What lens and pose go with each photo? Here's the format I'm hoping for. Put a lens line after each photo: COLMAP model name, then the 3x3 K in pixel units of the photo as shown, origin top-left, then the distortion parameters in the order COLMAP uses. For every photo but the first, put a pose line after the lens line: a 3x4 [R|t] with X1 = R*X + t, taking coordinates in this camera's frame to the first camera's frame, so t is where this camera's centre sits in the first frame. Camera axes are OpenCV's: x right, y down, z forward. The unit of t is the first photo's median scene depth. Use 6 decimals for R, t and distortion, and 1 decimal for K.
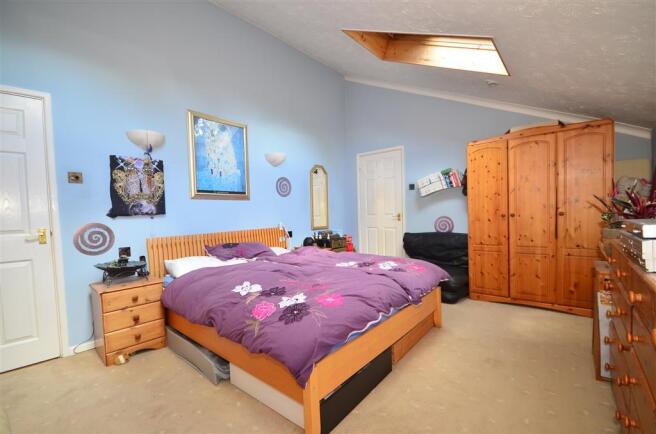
lens RADIAL K [[284.9, 0, 332.0], [0, 284.9, 223.8], [0, 0, 1]] dist [0.009009, -0.011245]
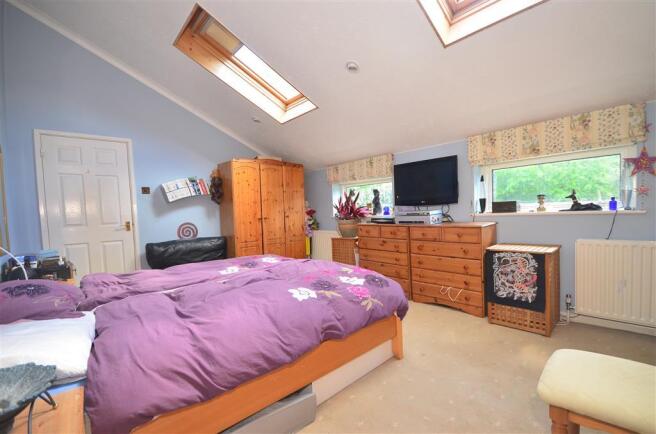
lens RADIAL K [[284.9, 0, 332.0], [0, 284.9, 223.8], [0, 0, 1]] dist [0.009009, -0.011245]
pose [[0.152736, -0.026083, 0.987923, -0.551516], [0.076576, 0.996959, 0.014483, 0.002016], [-0.985296, 0.073440, 0.154269, 0.362576]]
